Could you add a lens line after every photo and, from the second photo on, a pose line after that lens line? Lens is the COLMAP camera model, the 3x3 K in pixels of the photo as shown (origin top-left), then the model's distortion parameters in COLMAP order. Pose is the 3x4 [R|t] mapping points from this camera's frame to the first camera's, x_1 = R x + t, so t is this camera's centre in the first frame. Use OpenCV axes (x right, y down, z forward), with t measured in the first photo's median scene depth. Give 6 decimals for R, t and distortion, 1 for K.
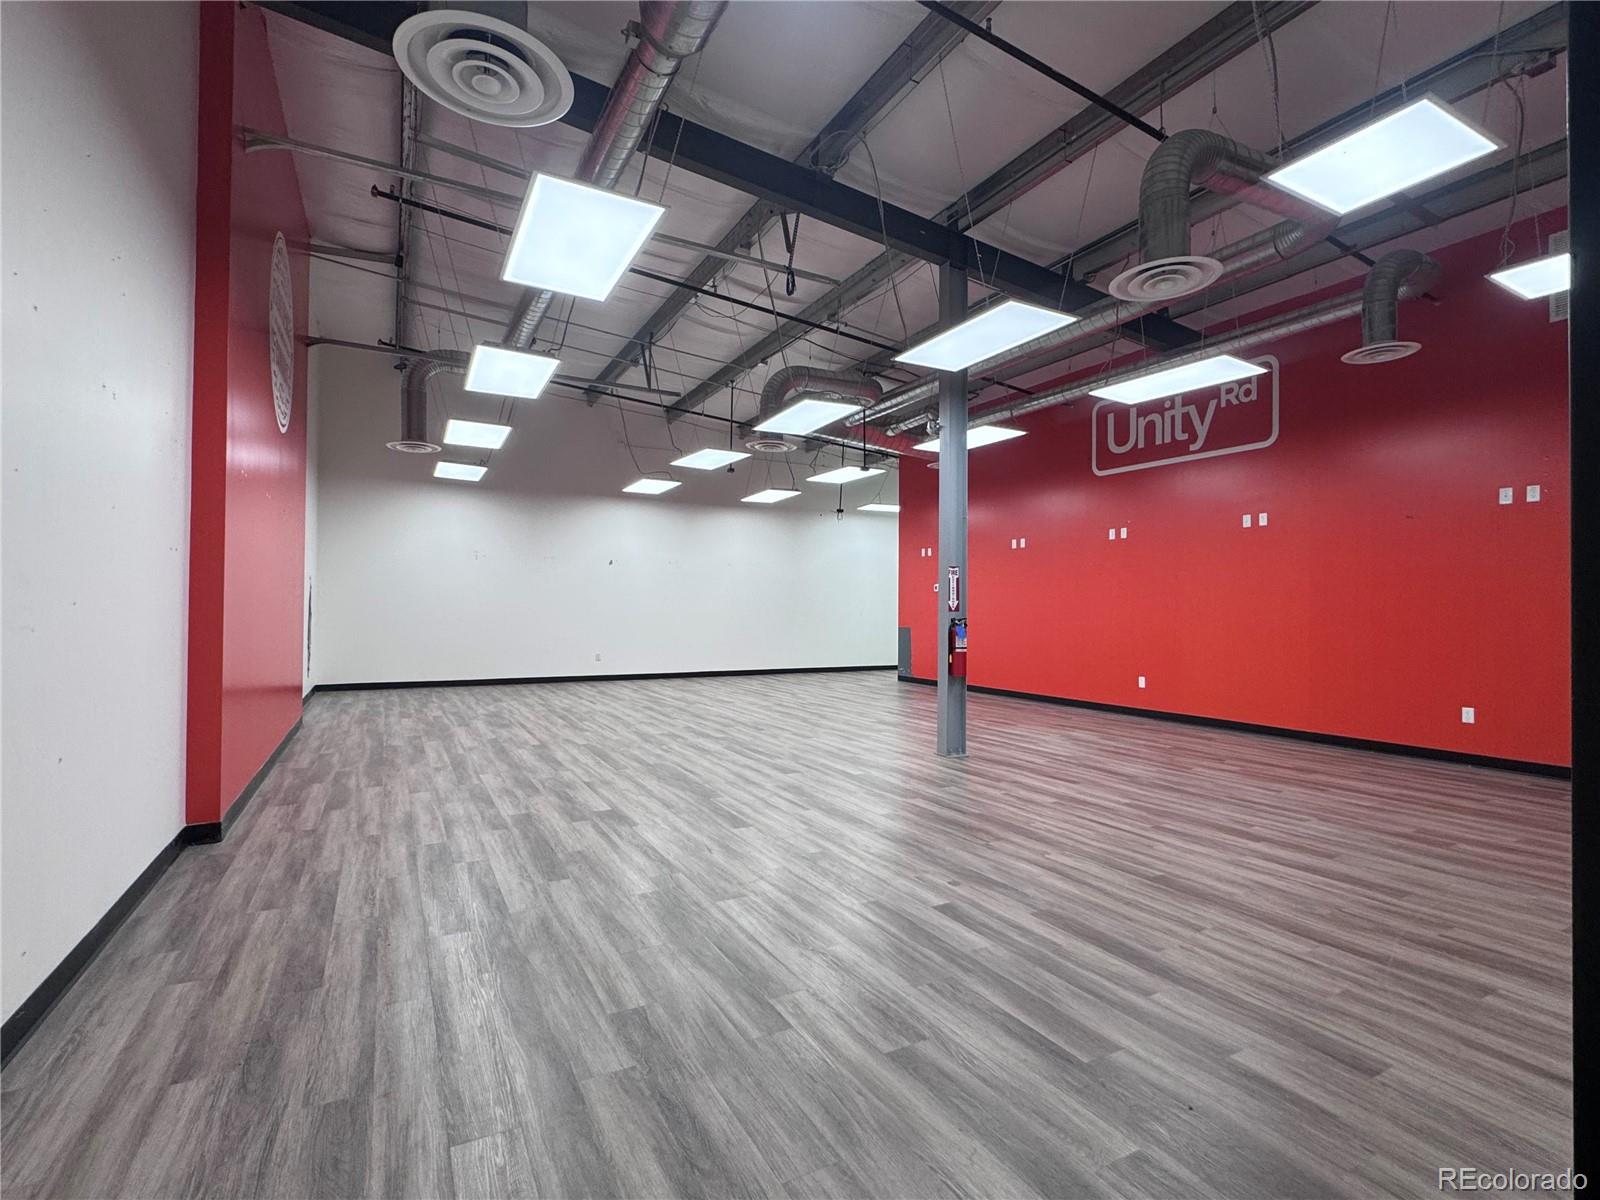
lens RADIAL K [[747.7, 0, 799.2], [0, 747.7, 601.8], [0, 0, 1]] dist [-0.000652, -0.000047]
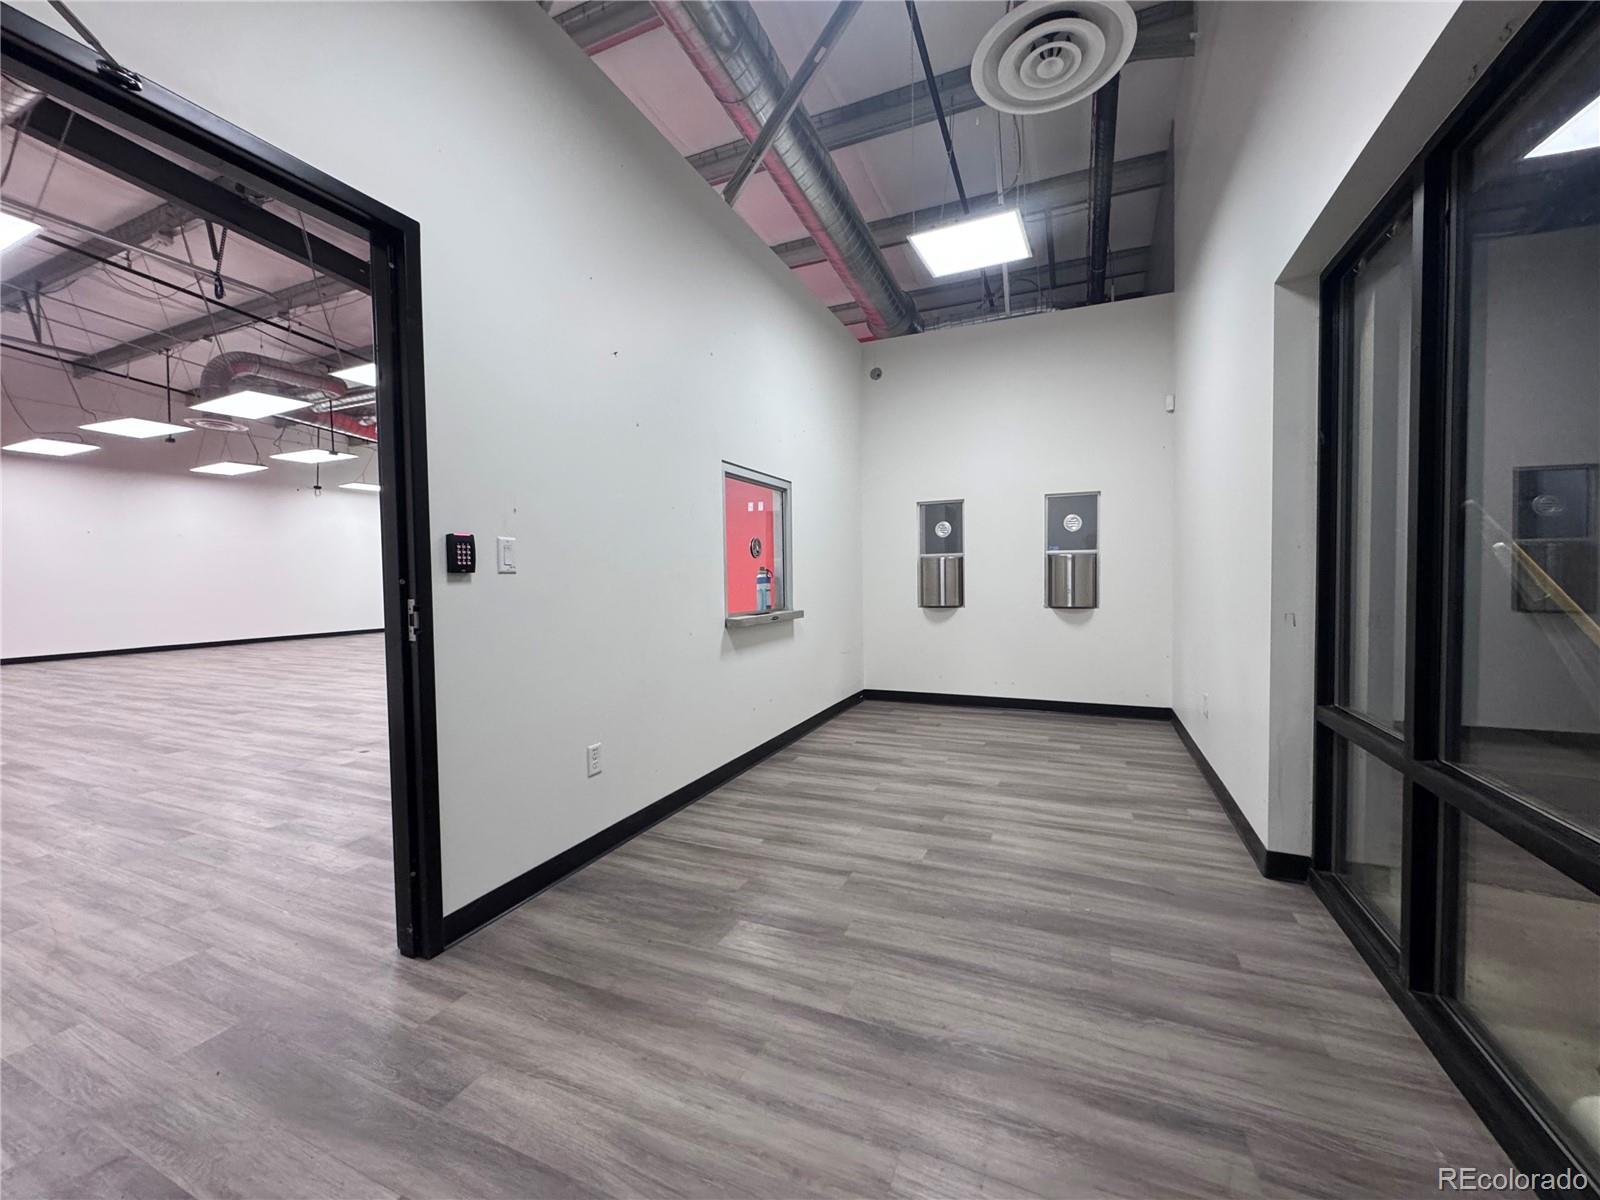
lens RADIAL K [[637.9, 0, 801.4], [0, 637.9, 599.8], [0, 0, 1]] dist [0.000546, 0.000215]
pose [[0.791501, -0.039798, 0.609871, 0.056602], [0.013756, 0.998785, 0.047325, 0.009633], [-0.611013, -0.029068, 0.791086, -0.232187]]
